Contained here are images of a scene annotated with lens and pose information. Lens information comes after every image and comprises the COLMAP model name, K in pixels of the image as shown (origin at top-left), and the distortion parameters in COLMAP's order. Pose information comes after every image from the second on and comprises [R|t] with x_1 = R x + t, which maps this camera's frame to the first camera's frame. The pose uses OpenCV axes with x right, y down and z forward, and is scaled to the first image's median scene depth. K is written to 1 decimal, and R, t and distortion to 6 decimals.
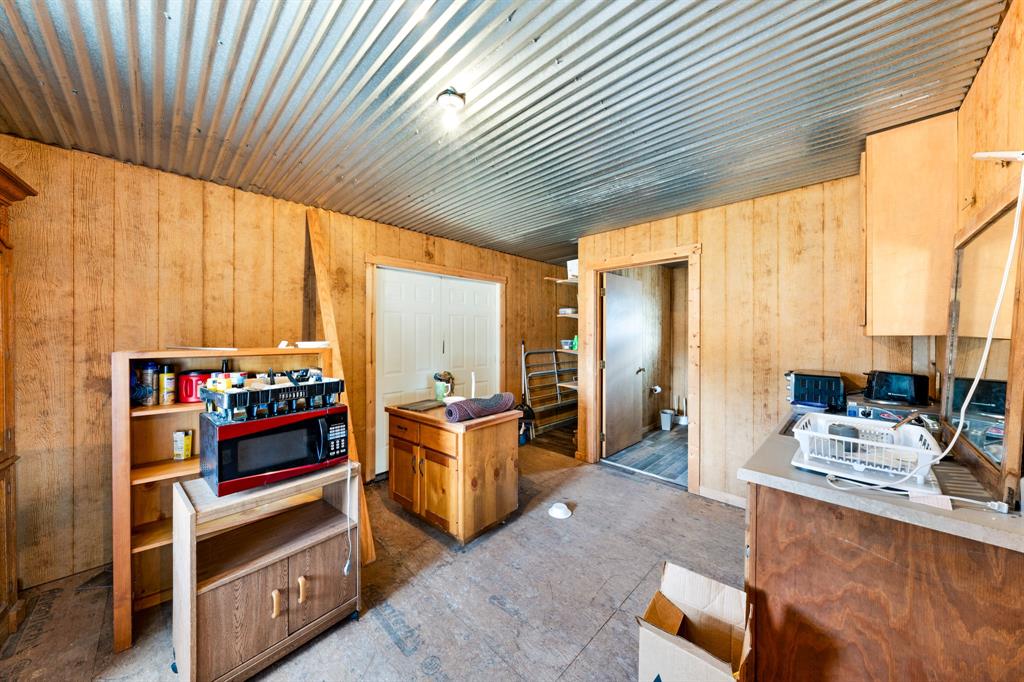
lens RADIAL K [[350.8, 0, 510.3], [0, 350.8, 337.3], [0, 0, 1]] dist [0.001925, 0.000169]
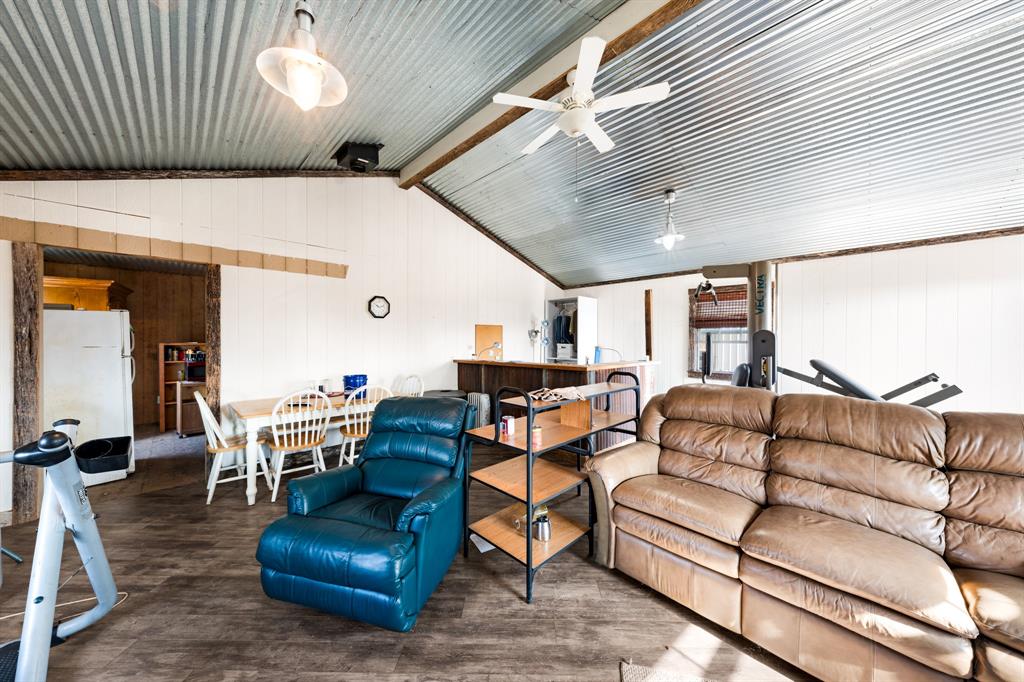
lens RADIAL K [[350.8, 0, 513.7], [0, 350.8, 341.4], [0, 0, 1]] dist [0.001925, 0.000169]
pose [[0.999583, -0.003102, -0.028699, 2.029774], [0.003380, 0.999948, 0.009644, 0.004167], [0.028667, -0.009737, 0.999542, -1.951716]]
